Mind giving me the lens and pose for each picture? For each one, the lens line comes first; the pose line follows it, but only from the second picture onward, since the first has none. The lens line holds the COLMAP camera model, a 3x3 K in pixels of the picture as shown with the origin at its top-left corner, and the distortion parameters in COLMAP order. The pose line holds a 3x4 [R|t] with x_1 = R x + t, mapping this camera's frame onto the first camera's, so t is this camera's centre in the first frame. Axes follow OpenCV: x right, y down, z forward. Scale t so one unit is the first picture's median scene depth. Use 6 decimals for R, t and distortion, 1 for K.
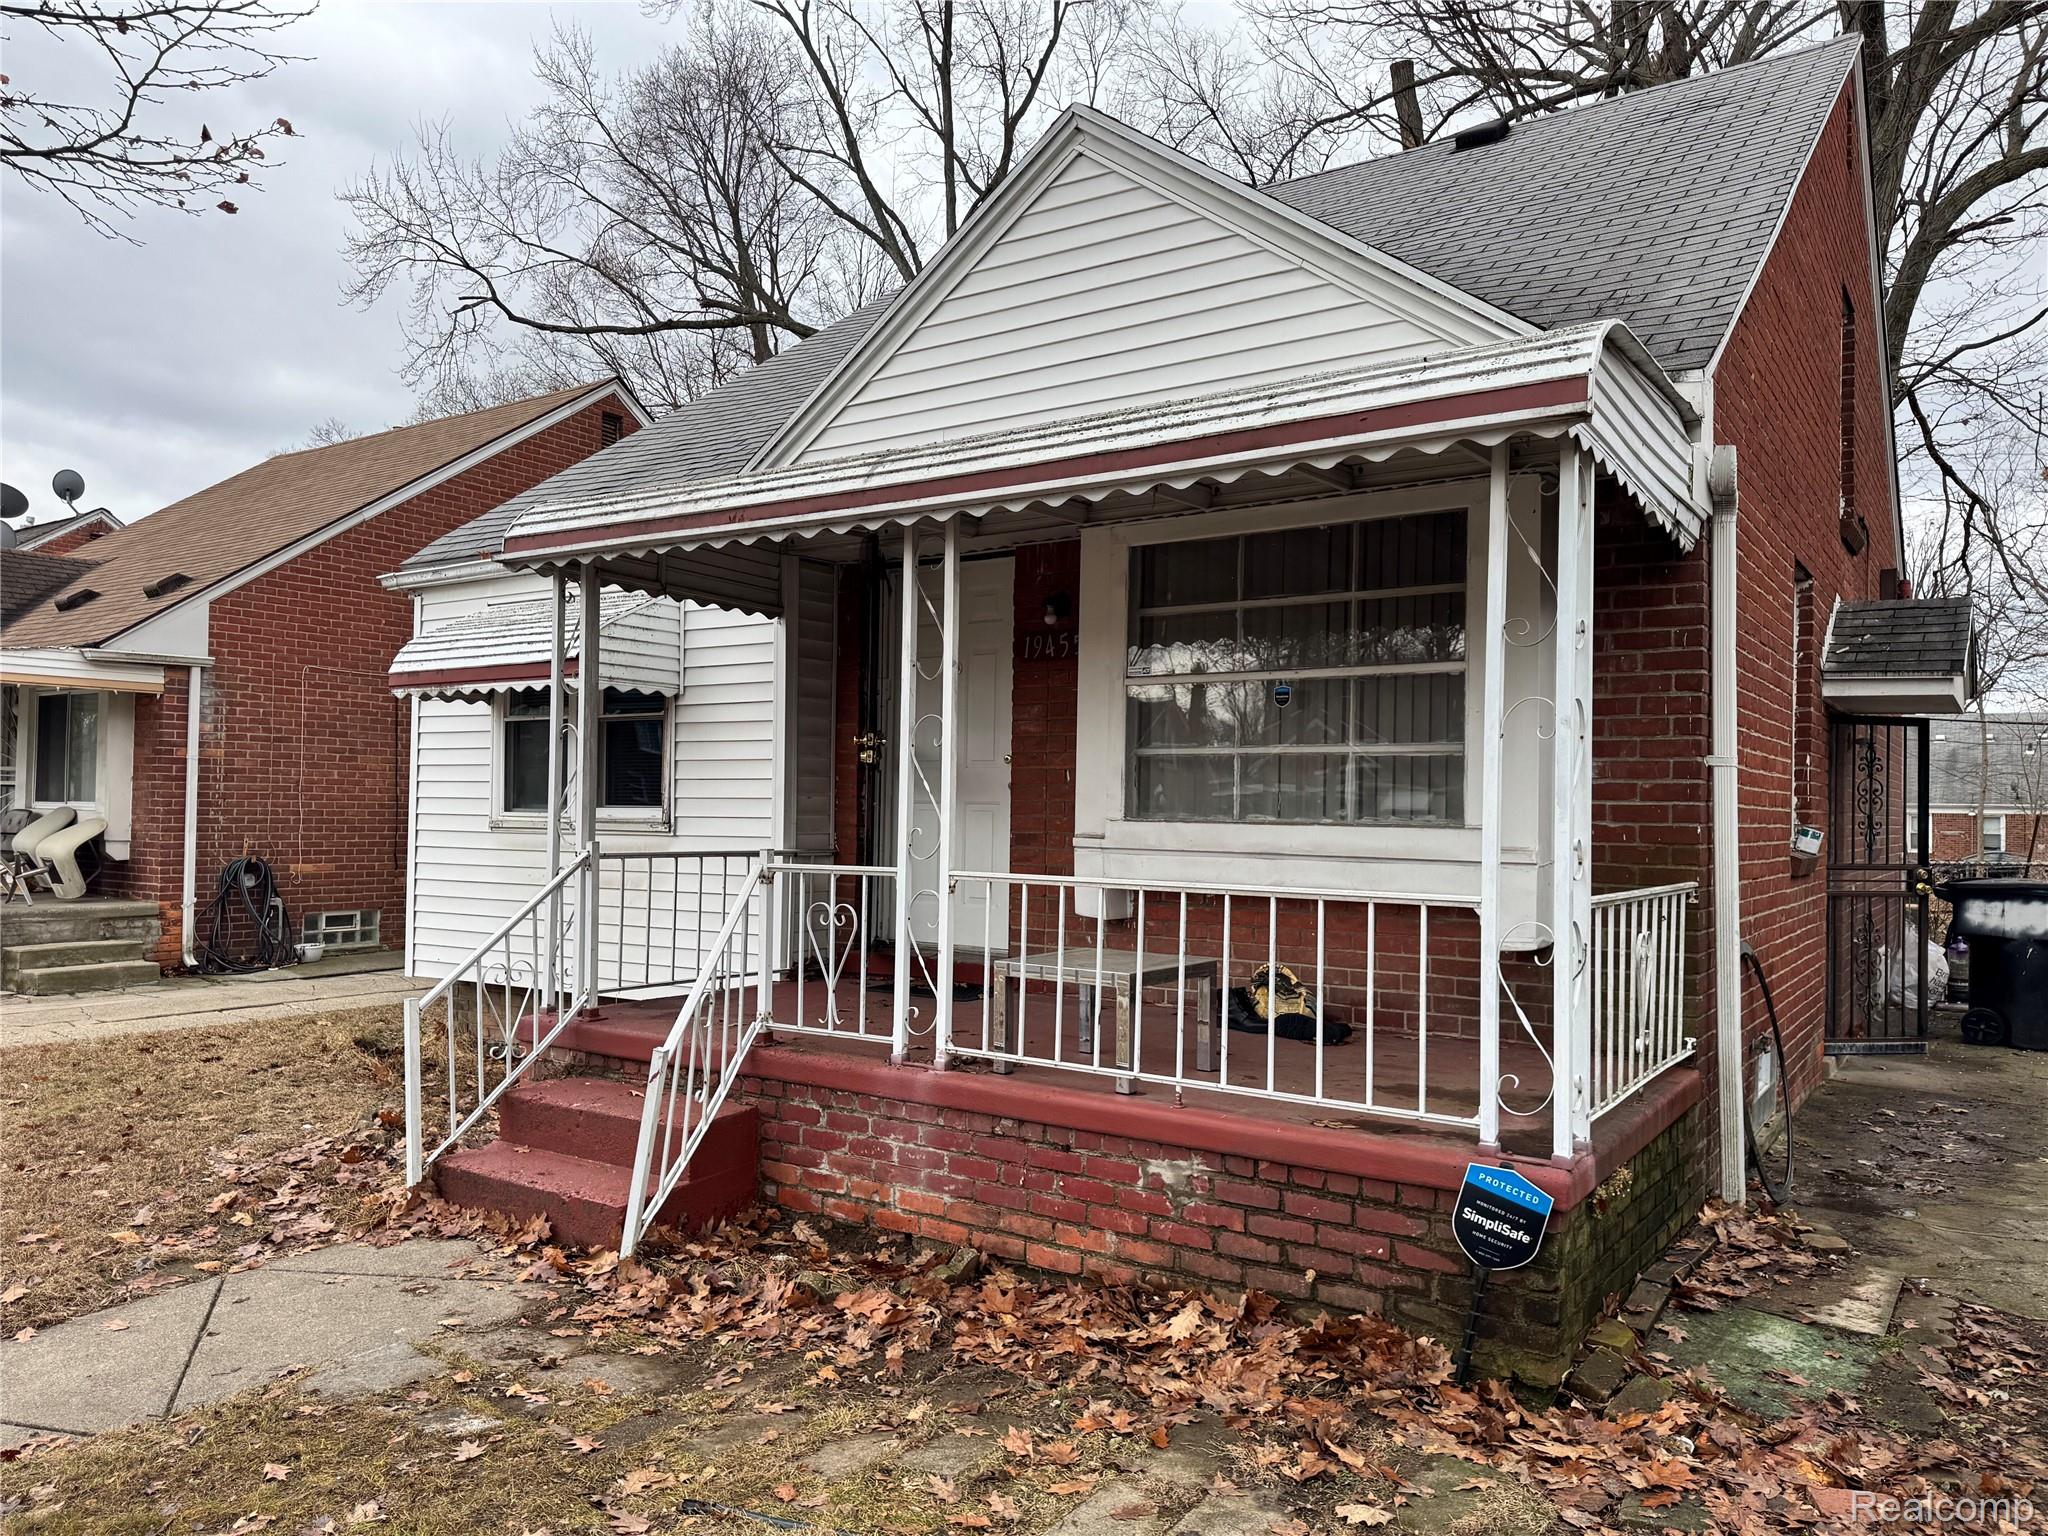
lens RADIAL K [[1415.9, 0, 1022.5], [0, 1415.9, 764.9], [0, 0, 1]] dist [0.050600, -0.051039]
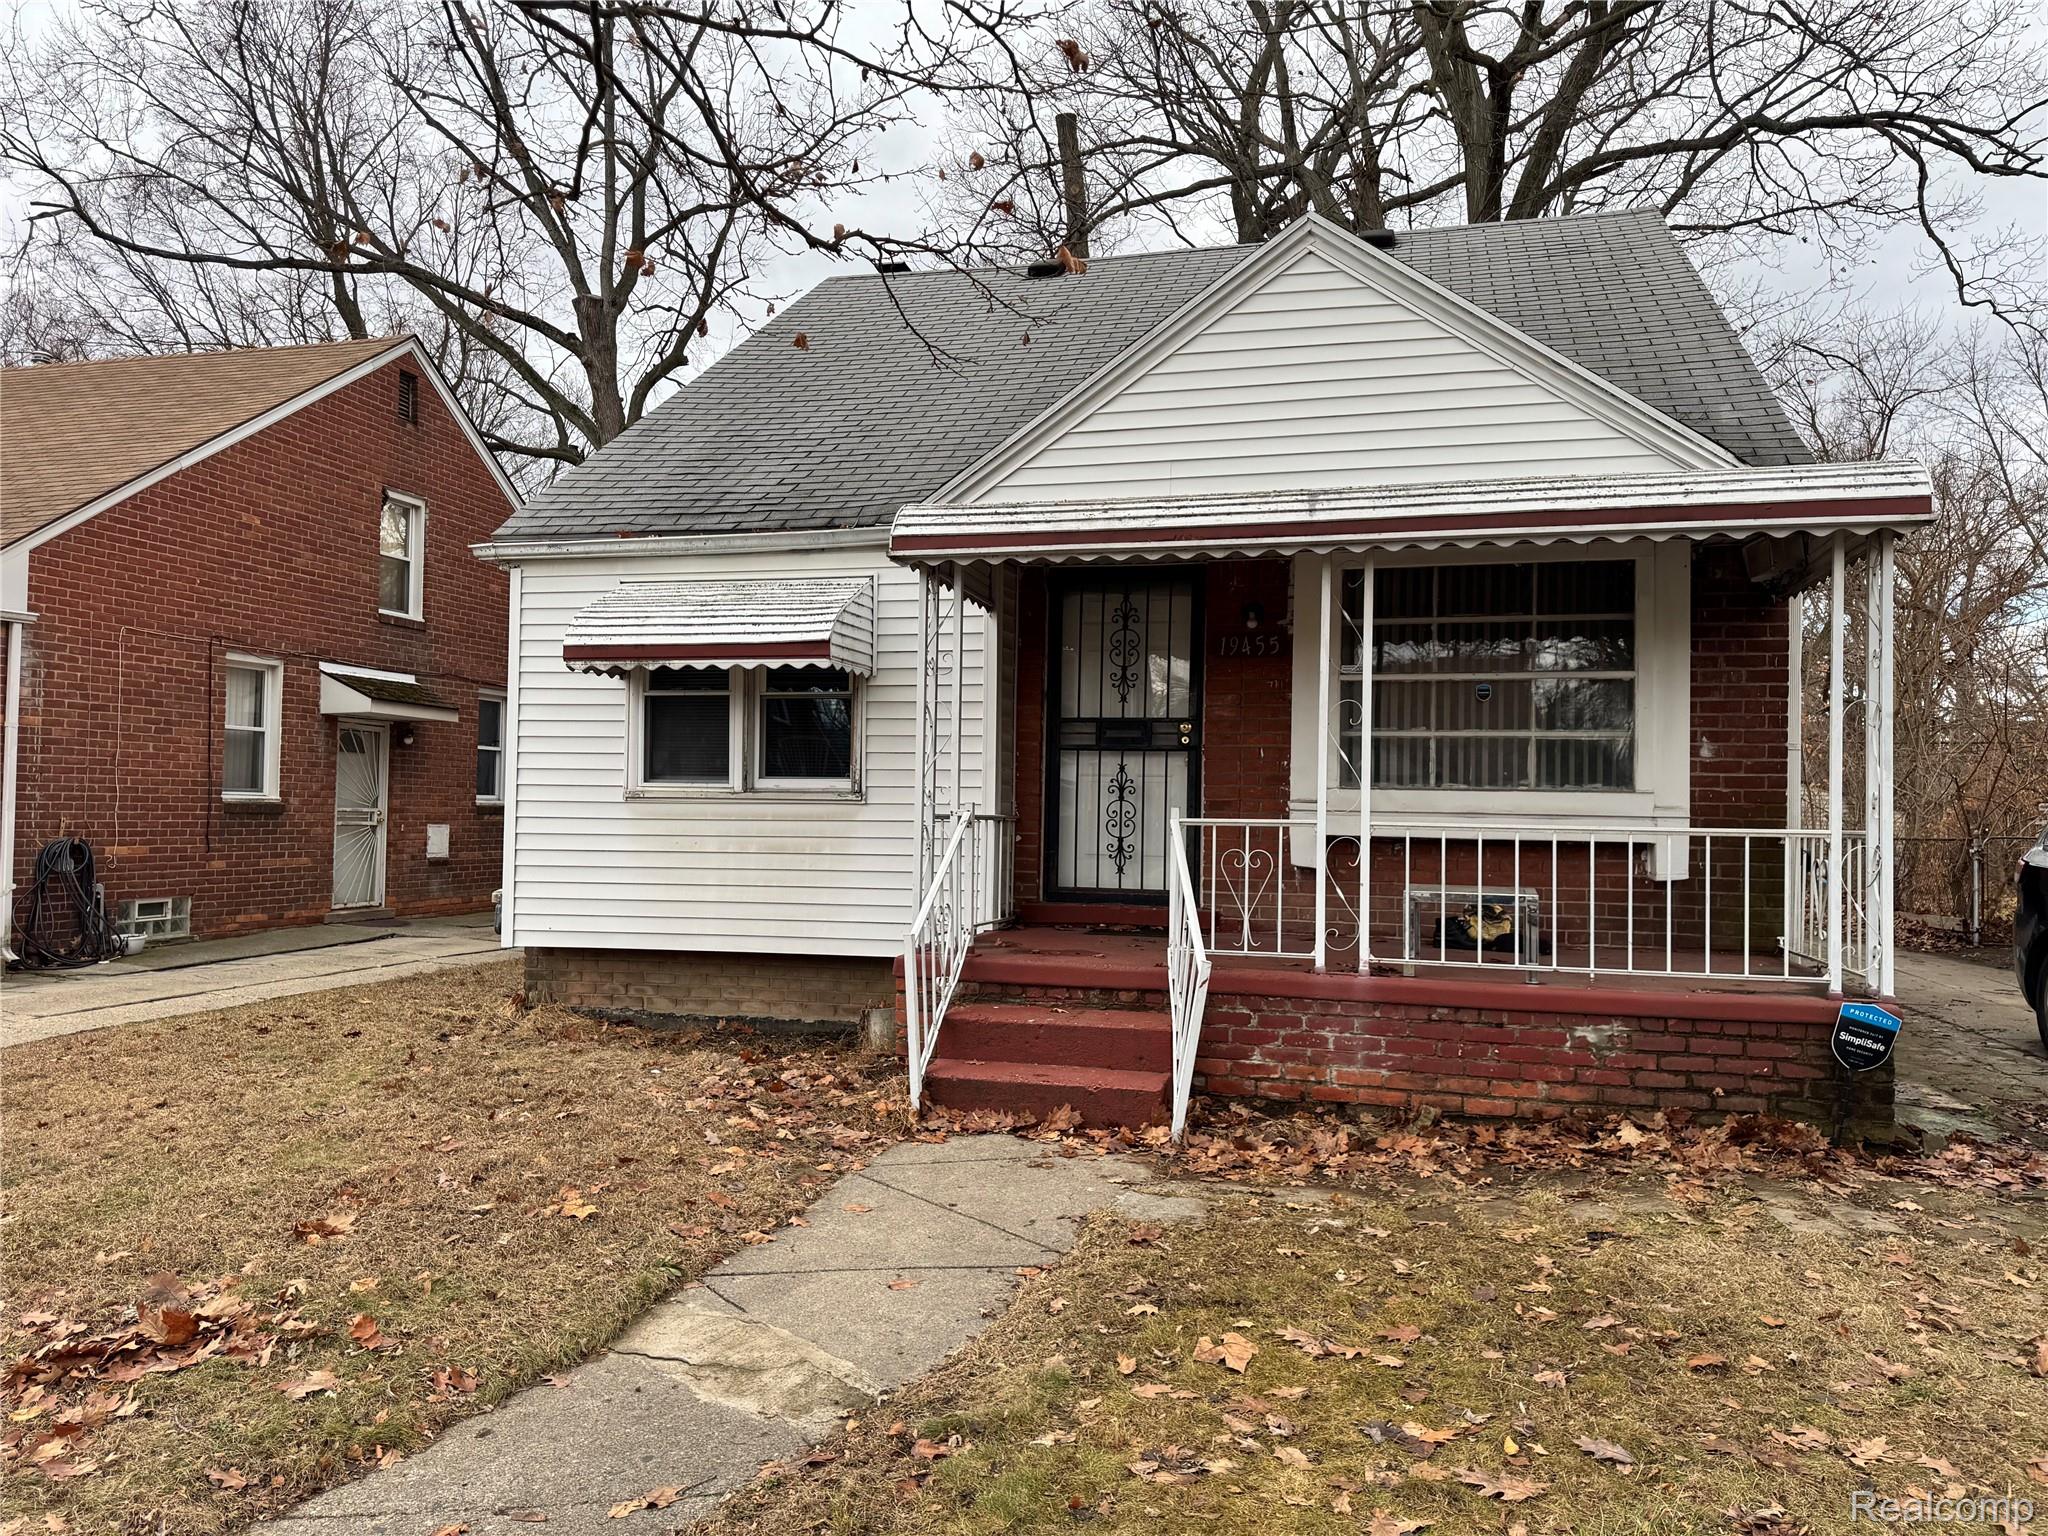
lens RADIAL K [[1415.9, 0, 1002.4], [0, 1415.9, 765.3], [0, 0, 1]] dist [0.050600, -0.051039]
pose [[0.941602, 0.011523, 0.336532, -0.572257], [-0.013154, 0.999910, 0.002566, 0.017307], [-0.336472, -0.006843, 0.941669, -0.075640]]
